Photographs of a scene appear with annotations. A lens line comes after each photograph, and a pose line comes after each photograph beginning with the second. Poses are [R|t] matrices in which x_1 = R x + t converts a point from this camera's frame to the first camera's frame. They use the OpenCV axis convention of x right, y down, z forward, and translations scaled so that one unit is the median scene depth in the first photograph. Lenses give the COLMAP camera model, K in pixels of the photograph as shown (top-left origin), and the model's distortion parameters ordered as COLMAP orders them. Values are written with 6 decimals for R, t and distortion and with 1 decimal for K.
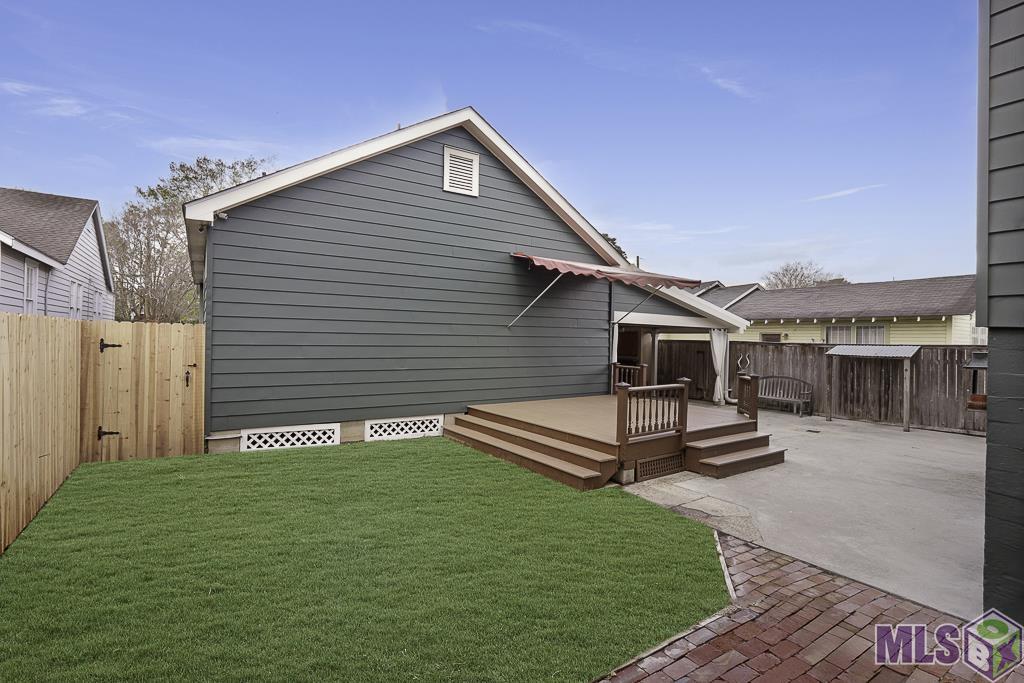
lens RADIAL K [[481.2, 0, 513.1], [0, 481.2, 337.2], [0, 0, 1]] dist [-0.039855, 0.014865]
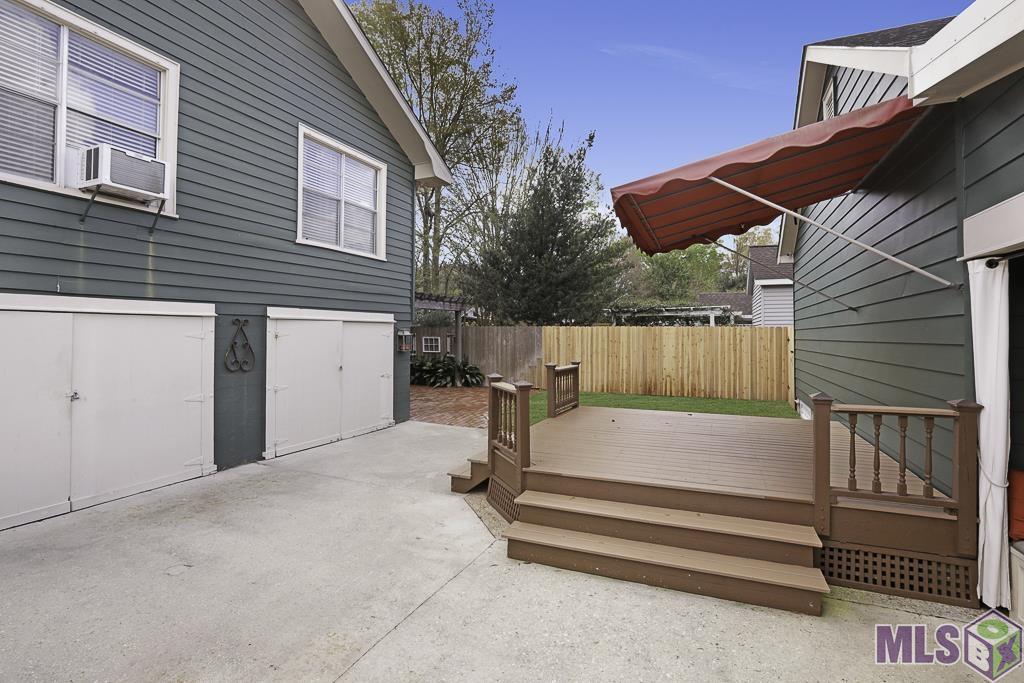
lens RADIAL K [[481.2, 0, 502.4], [0, 481.2, 321.6], [0, 0, 1]] dist [-0.039855, 0.014865]
pose [[-0.850370, -0.037777, -0.524828, 0.810222], [-0.019231, 0.998984, -0.040747, 0.033655], [0.525834, -0.024557, -0.850233, 1.493385]]
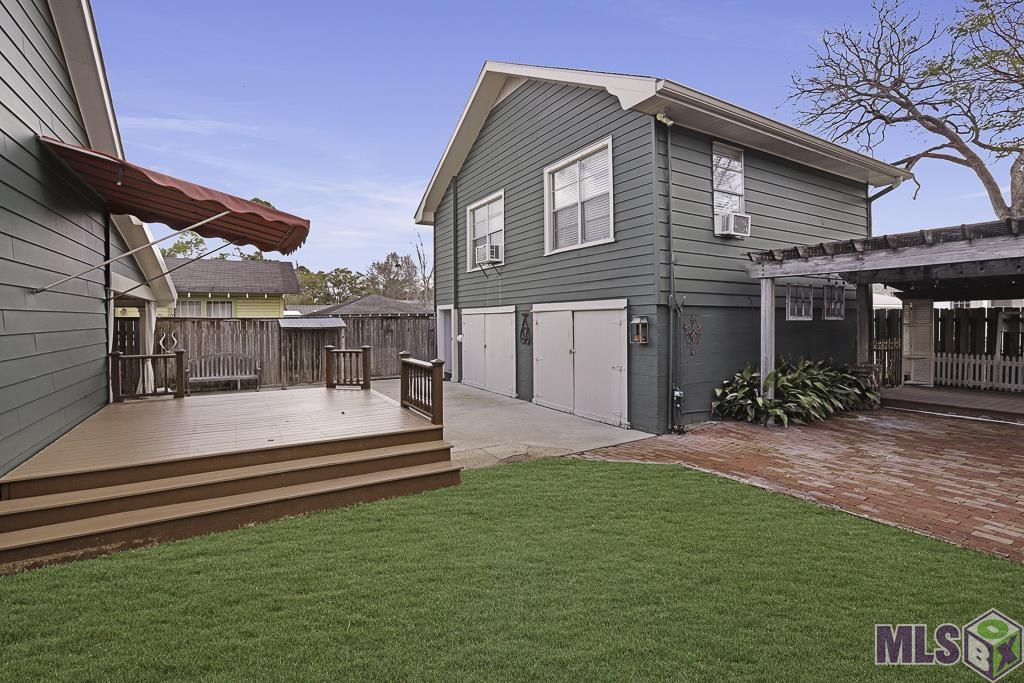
lens RADIAL K [[481.2, 0, 506.3], [0, 481.2, 314.1], [0, 0, 1]] dist [-0.039855, 0.014865]
pose [[0.063931, -0.010307, 0.997901, -0.518840], [0.005016, 0.999937, 0.010007, -0.003981], [-0.997942, 0.004365, 0.063979, 0.596435]]
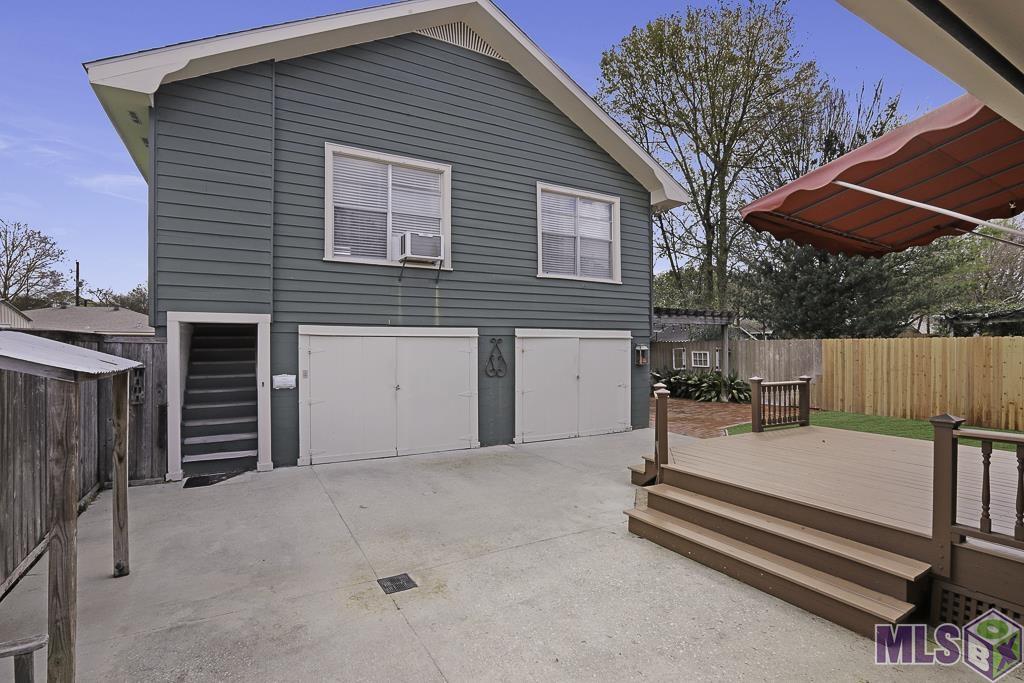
lens RADIAL K [[481.2, 0, 509.2], [0, 481.2, 348.2], [0, 0, 1]] dist [-0.039855, 0.014865]
pose [[-0.996766, -0.019657, 0.077913, 0.656503], [-0.019999, 0.999793, -0.003615, 0.031341], [-0.077825, -0.005162, -0.996954, 1.672135]]
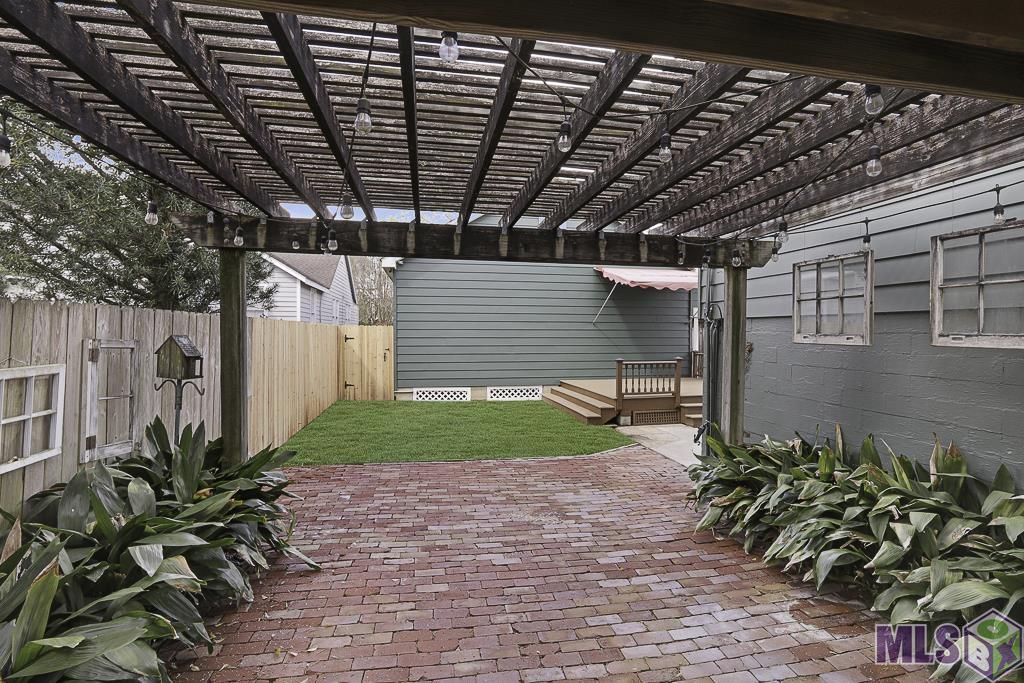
lens RADIAL K [[481.2, 0, 511.0], [0, 481.2, 335.1], [0, 0, 1]] dist [-0.039855, 0.014865]
pose [[0.921034, -0.014482, -0.389214, 0.359028], [0.015244, 0.999883, -0.001131, 0.012580], [0.389185, -0.004892, 0.921147, -0.378387]]
